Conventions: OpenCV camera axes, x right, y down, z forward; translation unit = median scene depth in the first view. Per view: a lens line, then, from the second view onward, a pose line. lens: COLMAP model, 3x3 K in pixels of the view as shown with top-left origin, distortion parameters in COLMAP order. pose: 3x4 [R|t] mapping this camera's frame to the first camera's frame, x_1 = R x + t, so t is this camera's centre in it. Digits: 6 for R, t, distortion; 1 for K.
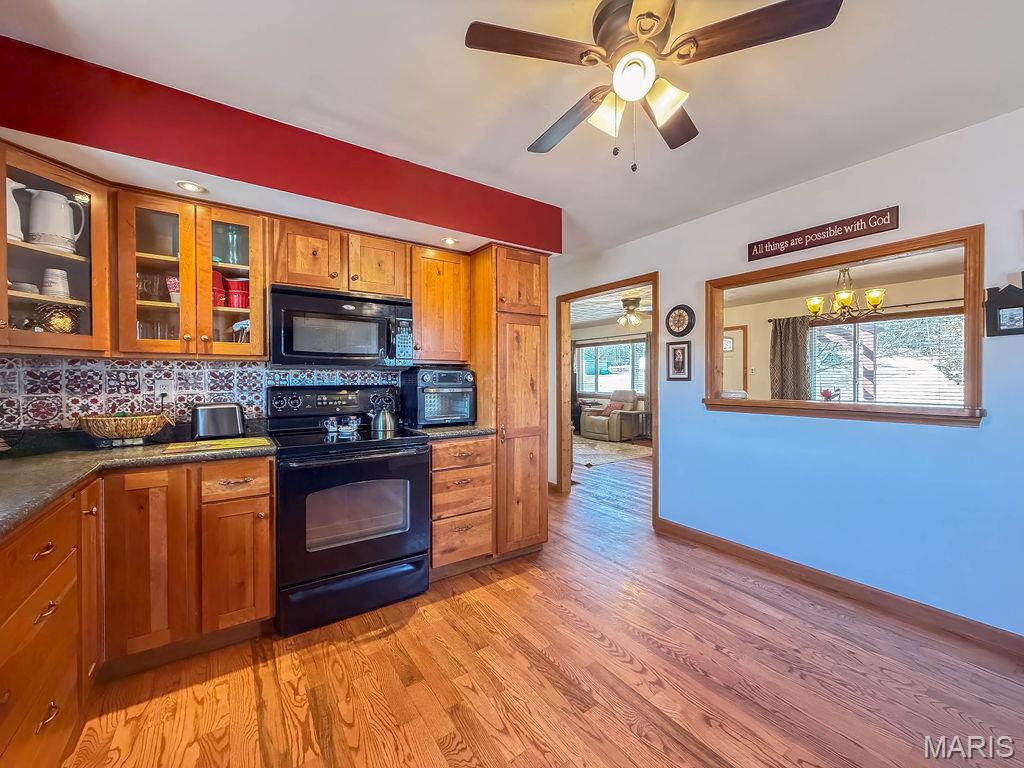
lens RADIAL K [[411.3, 0, 512.0], [0, 411.3, 384.0], [0, 0, 1]] dist [0.001415, 0.000073]
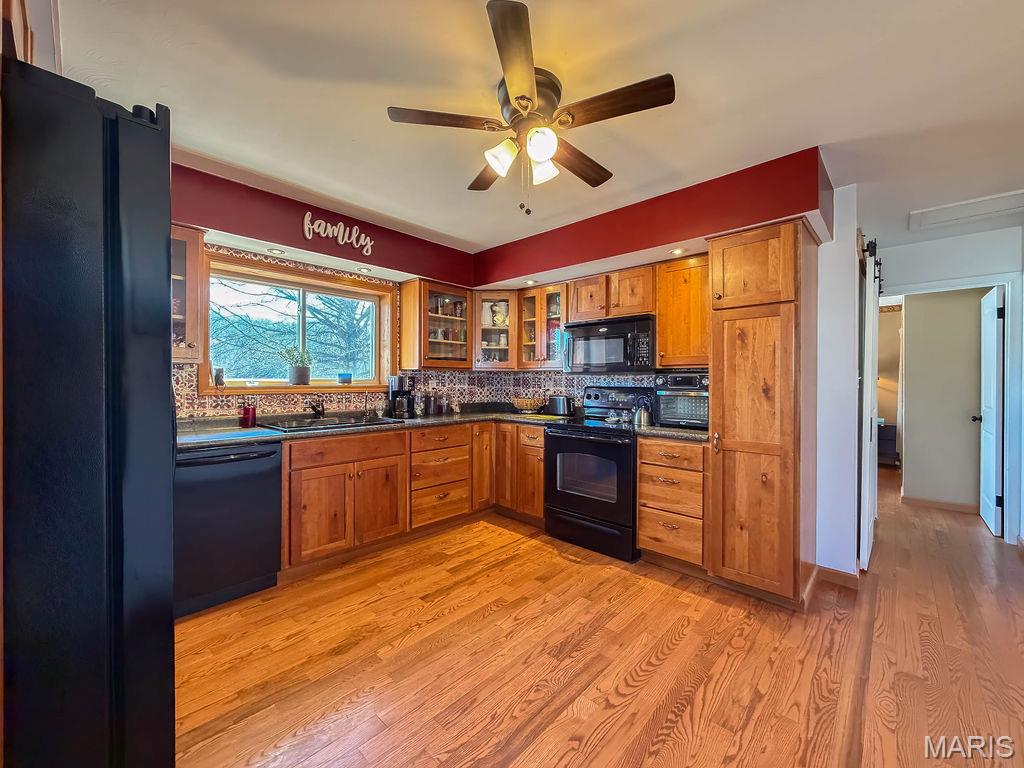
lens RADIAL K [[398.3, 0, 500.2], [0, 398.3, 385.4], [0, 0, 1]] dist [0.002570, 0.000226]
pose [[0.209304, 0.014557, -0.977742, 0.986264], [-0.023886, 0.999667, 0.009770, -0.005277], [0.977559, 0.021310, 0.209582, 0.457344]]
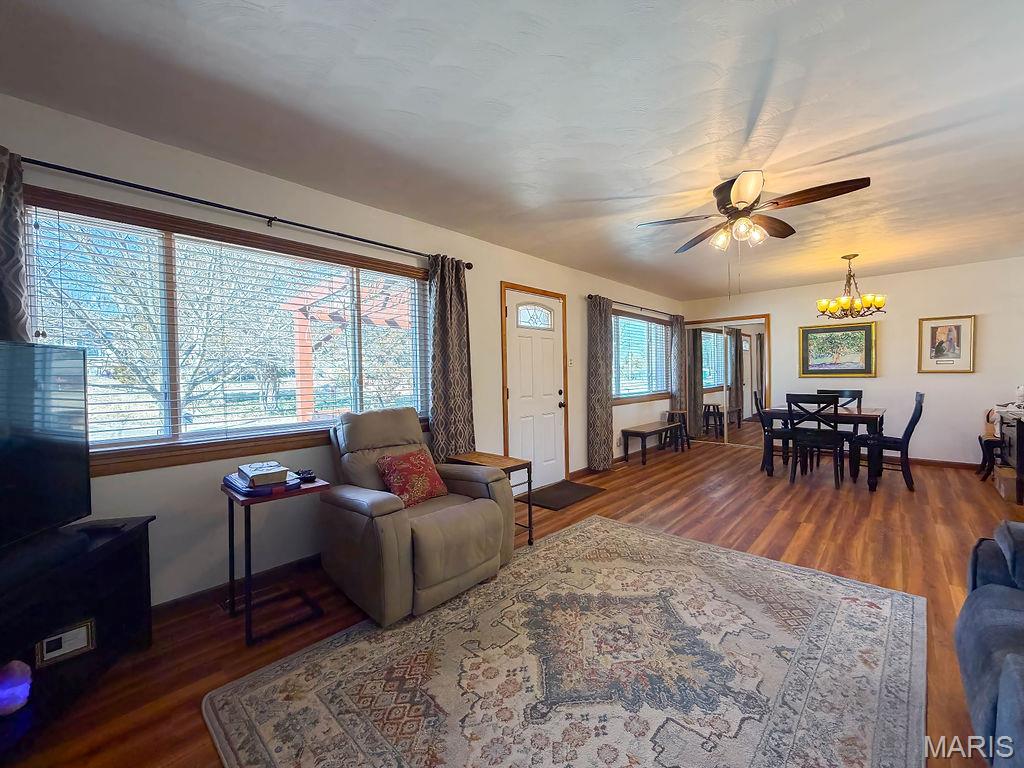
lens RADIAL K [[411.3, 0, 512.0], [0, 411.3, 384.0], [0, 0, 1]] dist [0.001415, 0.000073]
pose [[-0.240575, -0.008461, 0.970594, -0.265375], [0.037376, 0.999140, 0.017974, -0.059607], [-0.969911, 0.040601, -0.240052, 4.282082]]
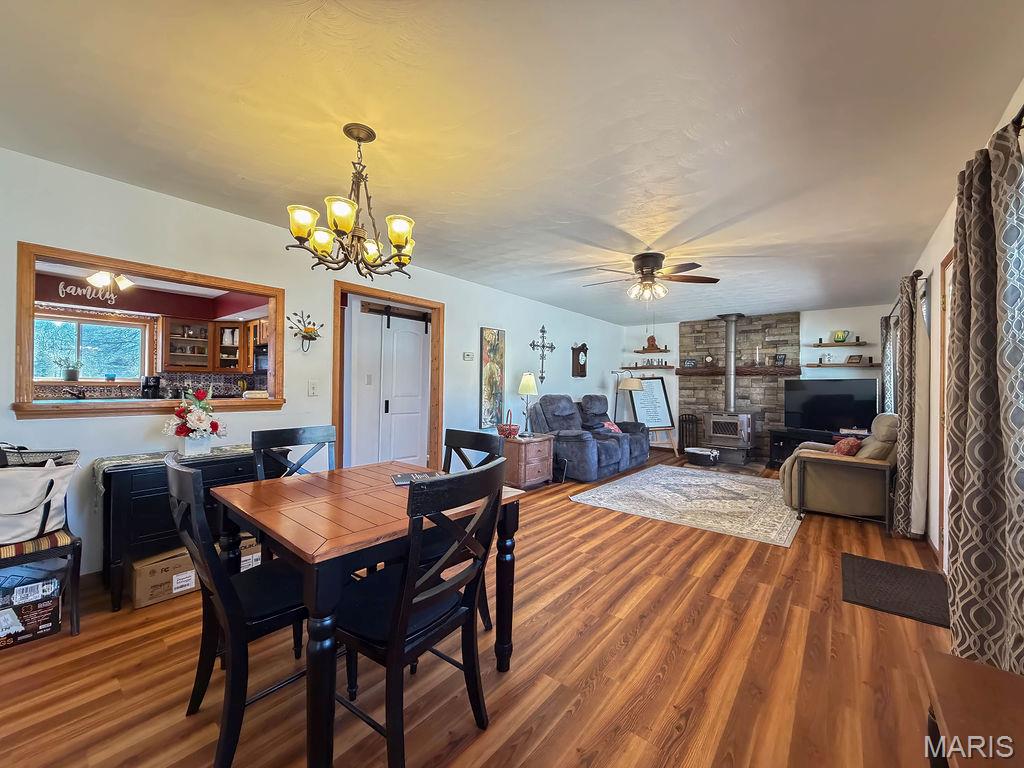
lens RADIAL K [[411.3, 0, 512.0], [0, 411.3, 384.0], [0, 0, 1]] dist [0.001415, 0.000073]
pose [[0.311759, 0.007138, -0.950134, 2.678040], [-0.033416, 0.999436, -0.003456, -0.039364], [0.949573, 0.032827, 0.311822, 1.883291]]
